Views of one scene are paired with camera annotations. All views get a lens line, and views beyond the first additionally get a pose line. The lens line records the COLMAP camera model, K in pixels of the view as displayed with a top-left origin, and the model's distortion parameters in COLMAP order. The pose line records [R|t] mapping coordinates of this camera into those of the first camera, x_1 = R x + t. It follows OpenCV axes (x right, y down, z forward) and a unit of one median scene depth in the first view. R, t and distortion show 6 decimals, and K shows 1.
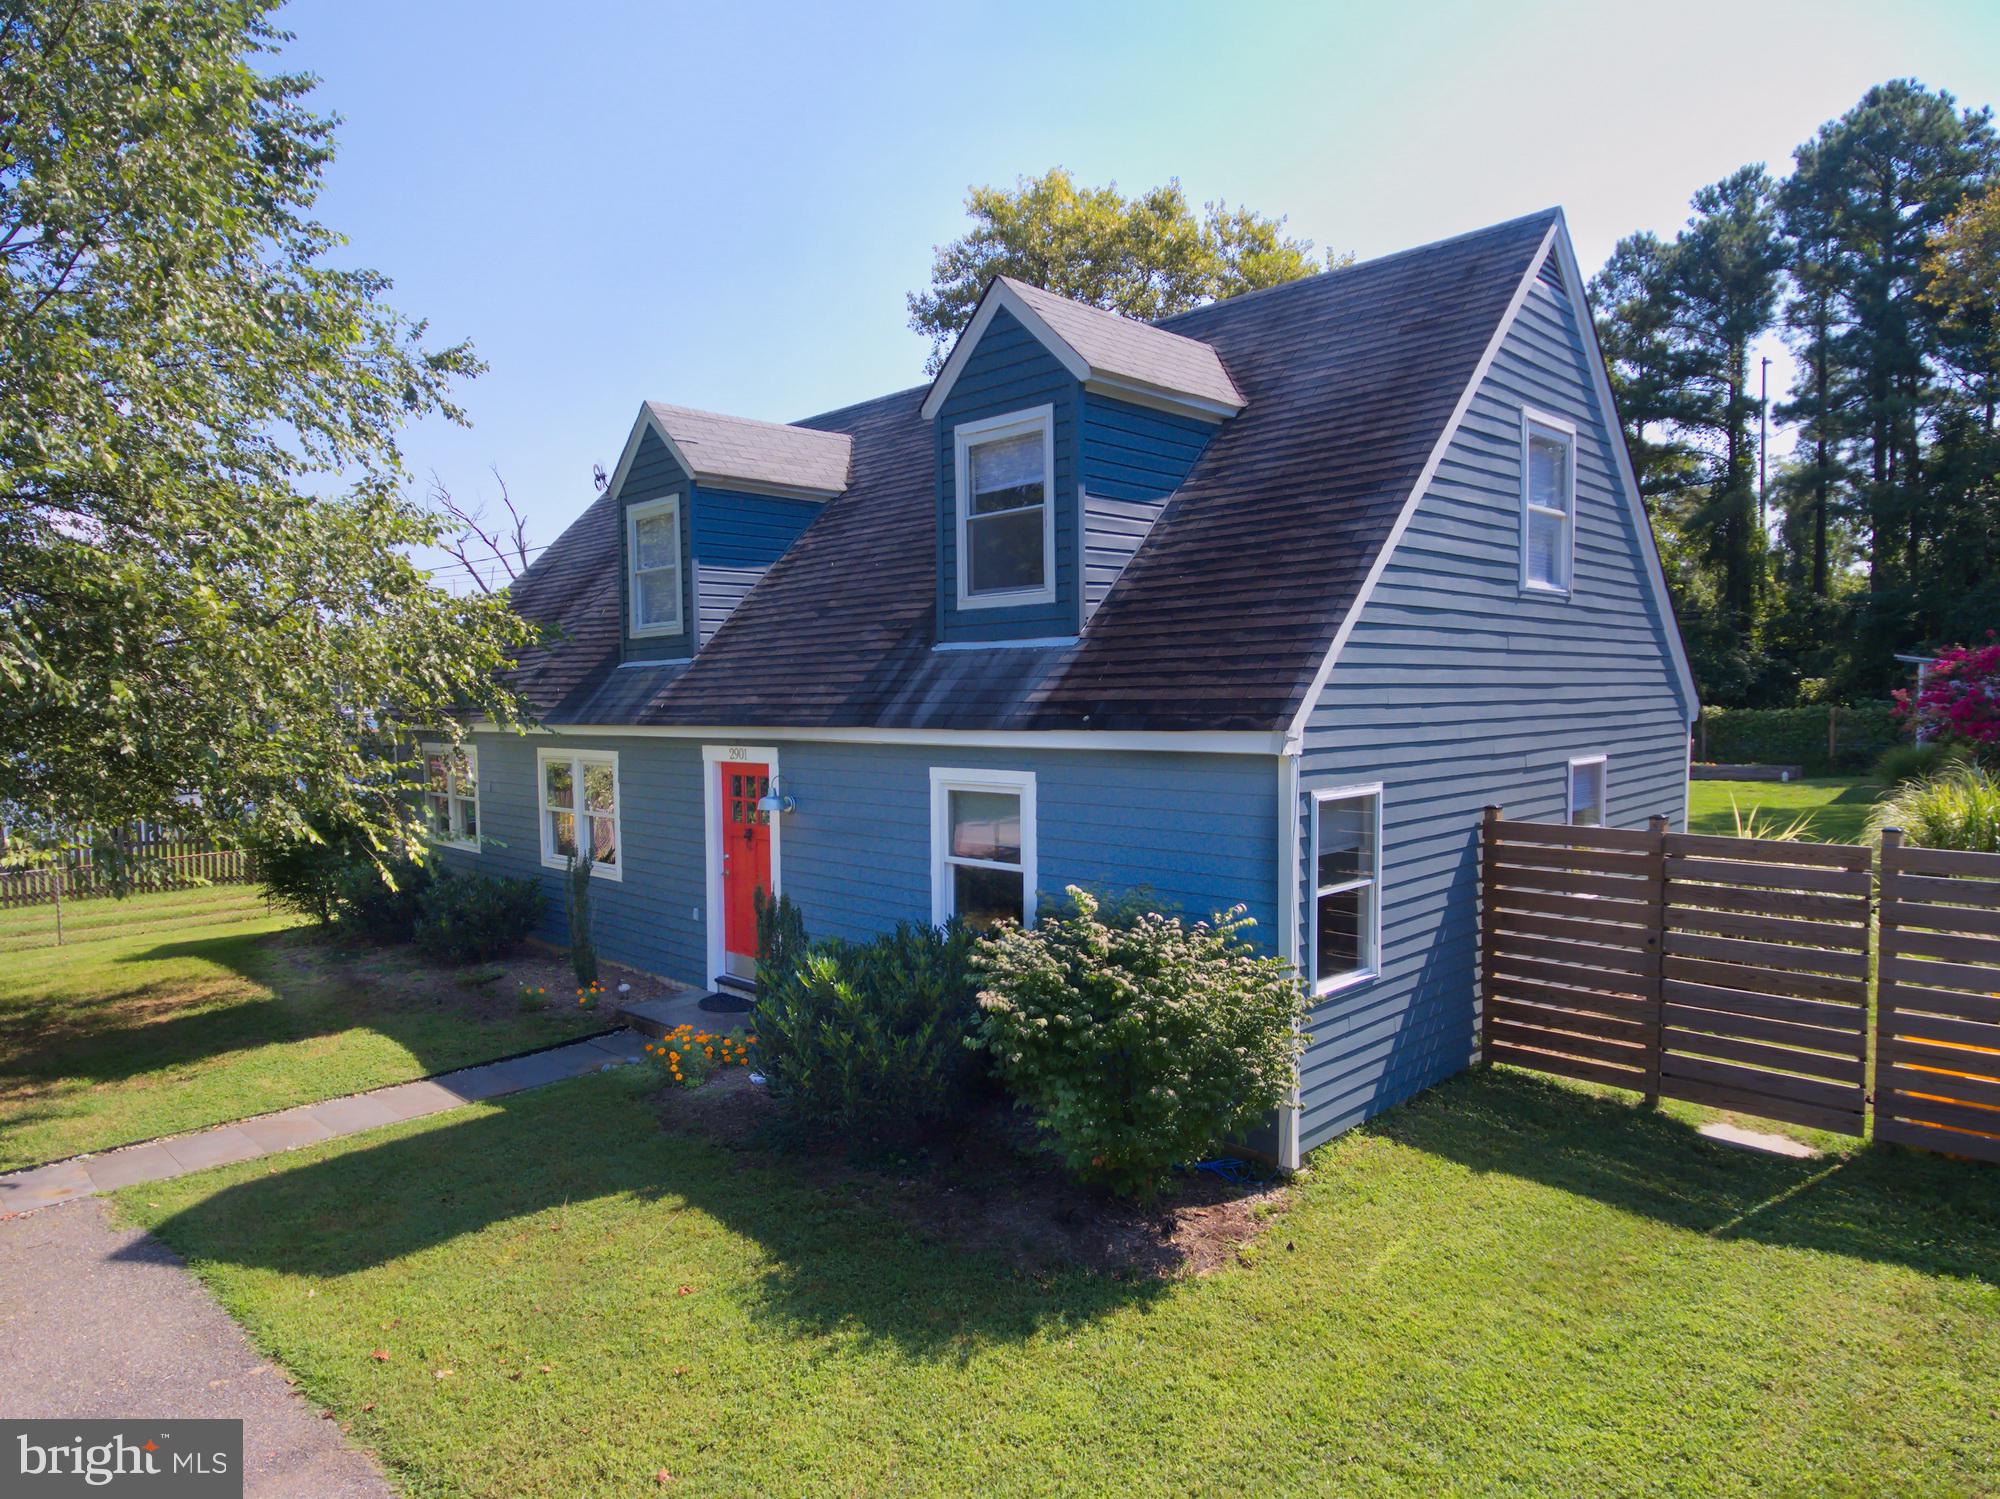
lens RADIAL K [[1246.9, 0, 1000.0], [0, 1246.9, 749.5], [0, 0, 1]] dist [-0.003629, -0.002029]
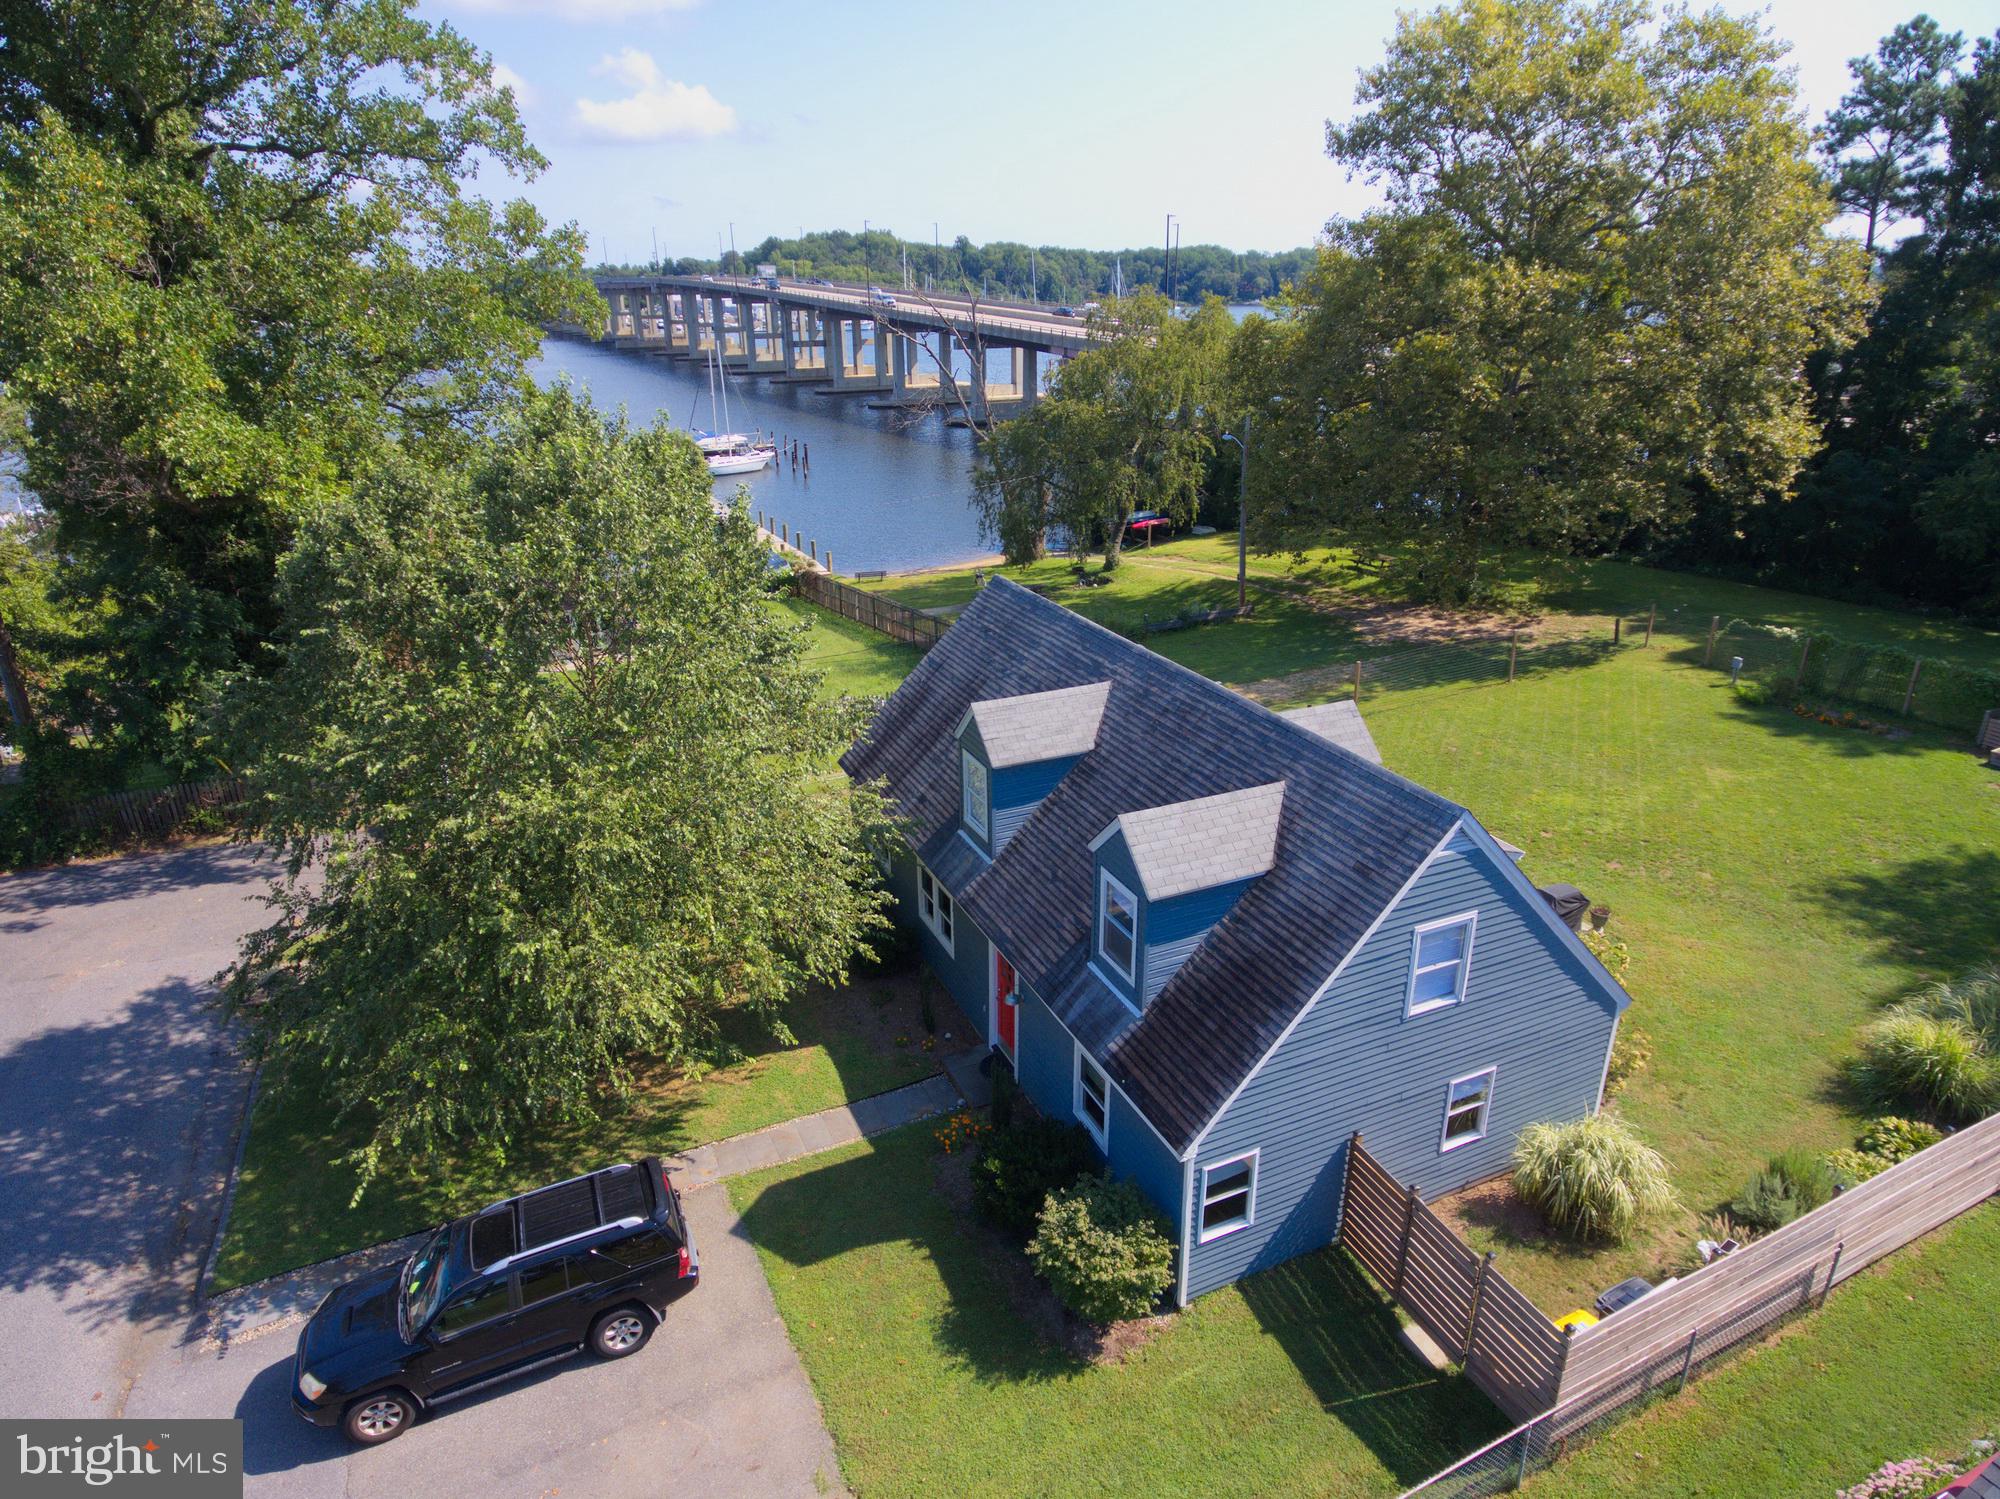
lens RADIAL K [[1202.6, 0, 1019.6], [0, 1202.6, 750.1], [0, 0, 1]] dist [-0.002308, 0.003350]
pose [[0.937795, 0.137077, -0.318984, 0.509902], [-0.027718, 0.945386, 0.324773, -1.289711], [0.346081, -0.295729, 0.890378, -0.720575]]
